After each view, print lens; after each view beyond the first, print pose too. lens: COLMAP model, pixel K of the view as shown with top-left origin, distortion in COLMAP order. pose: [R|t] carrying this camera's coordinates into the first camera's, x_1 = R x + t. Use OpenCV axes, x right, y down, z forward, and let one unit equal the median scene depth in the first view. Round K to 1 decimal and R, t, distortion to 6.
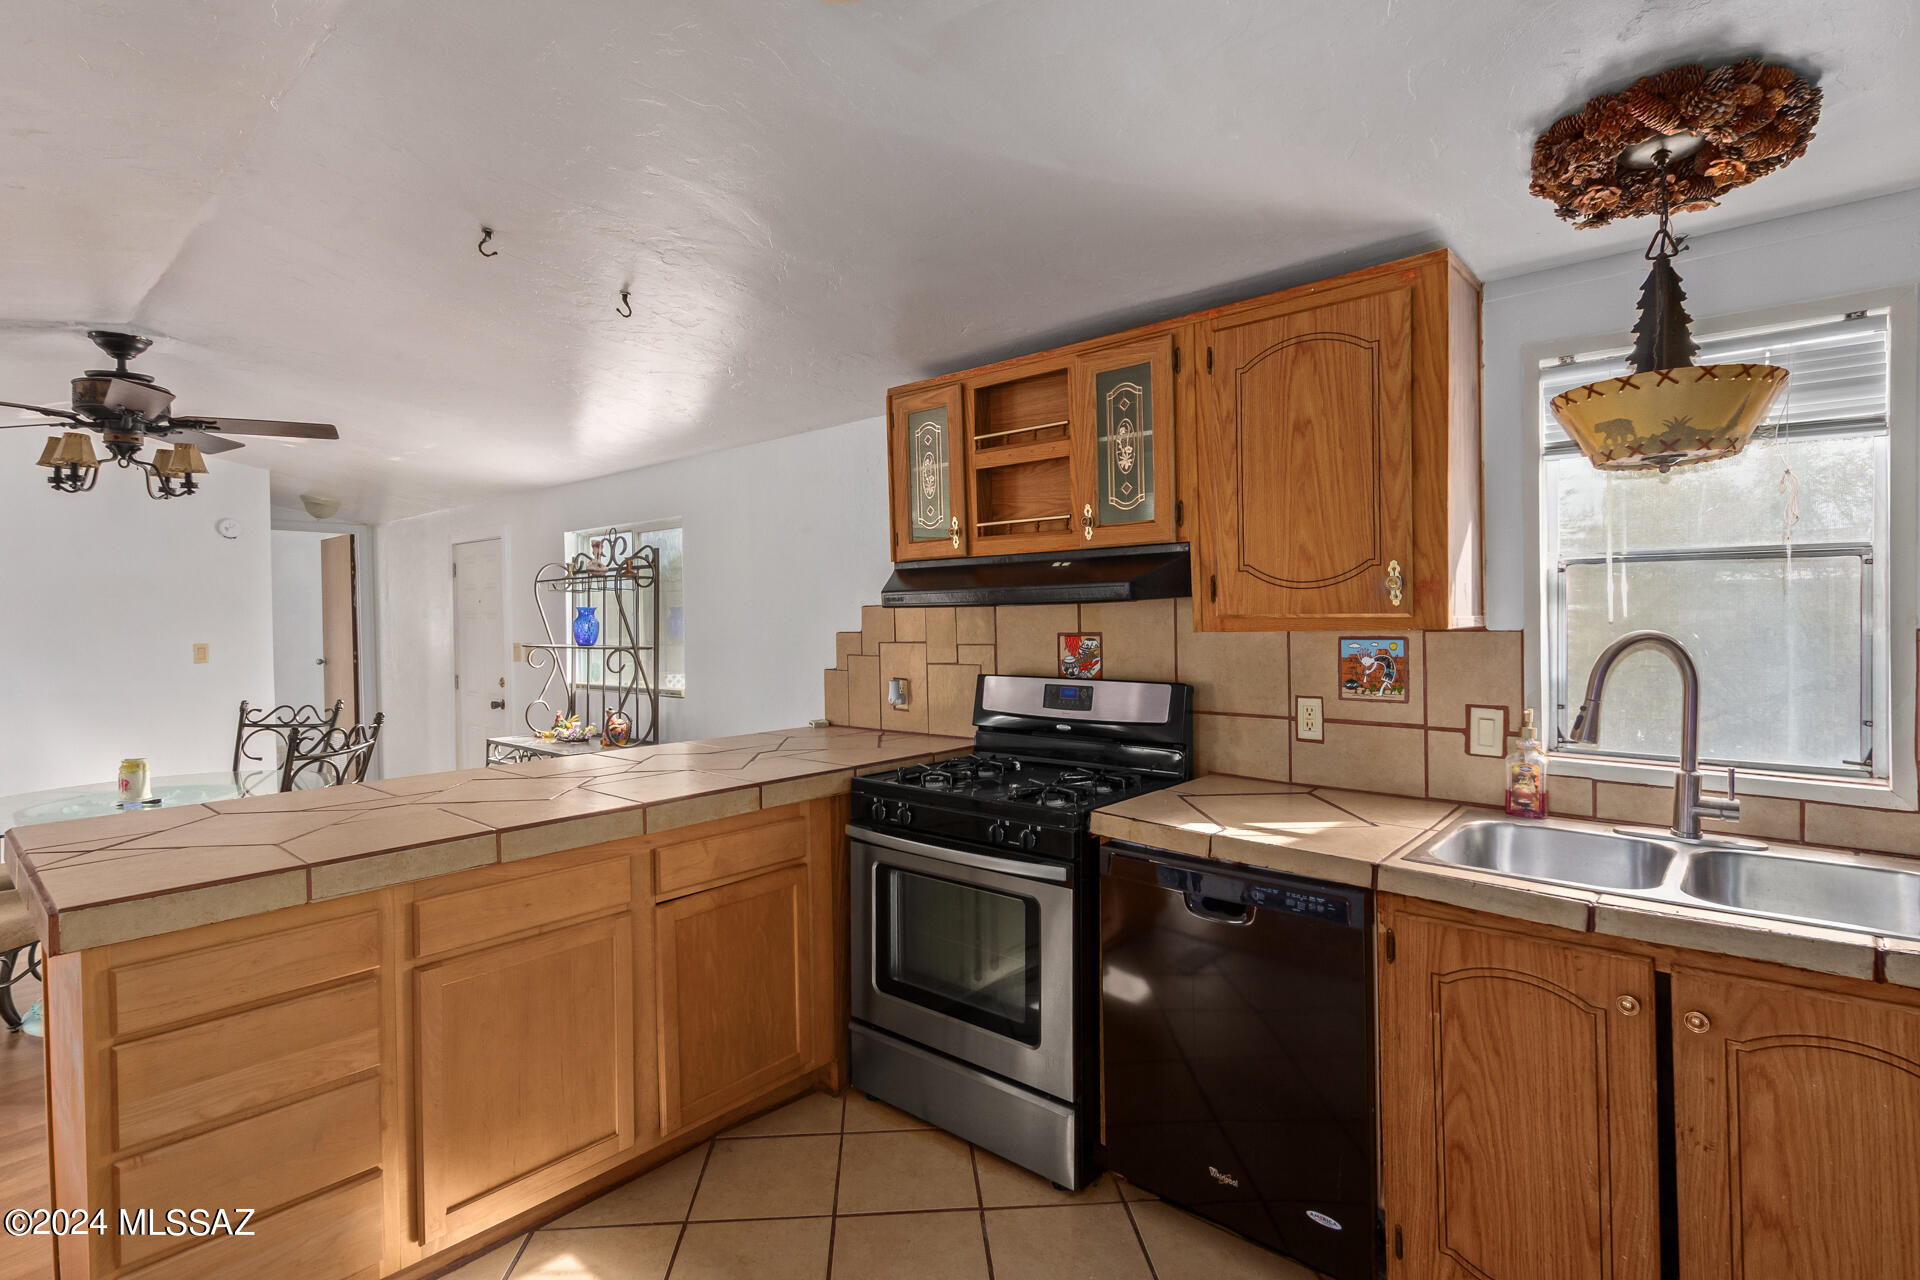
lens RADIAL K [[916.2, 0, 981.9], [0, 916.2, 615.9], [0, 0, 1]] dist [0.005536, -0.001769]
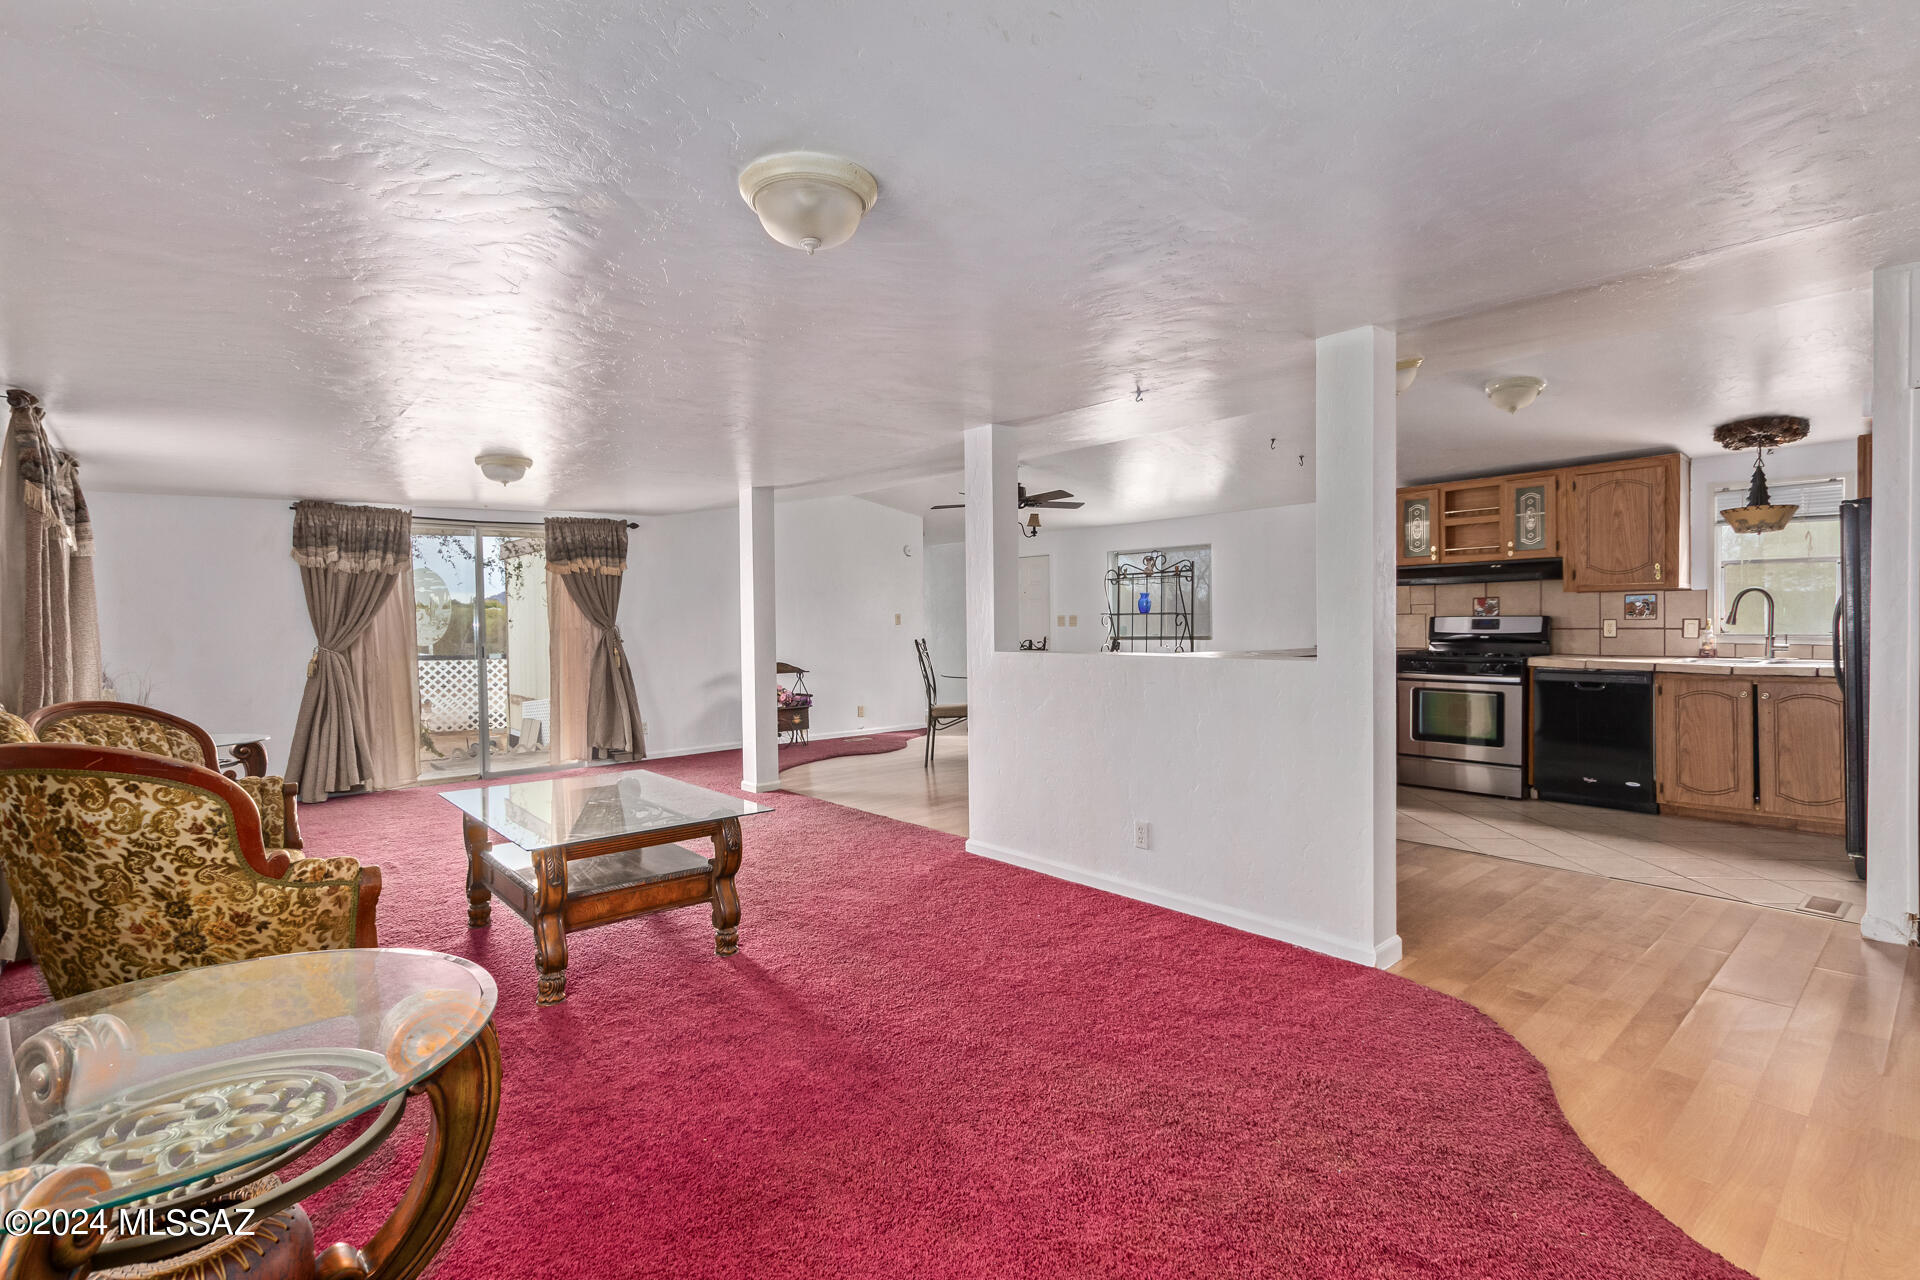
lens RADIAL K [[916.2, 0, 958.6], [0, 916.2, 635.8], [0, 0, 1]] dist [0.005536, -0.001769]
pose [[0.992176, 0.006903, -0.124656, -1.166942], [-0.006054, 0.999956, 0.007188, 0.135830], [0.124700, -0.006377, 0.992174, -1.816782]]
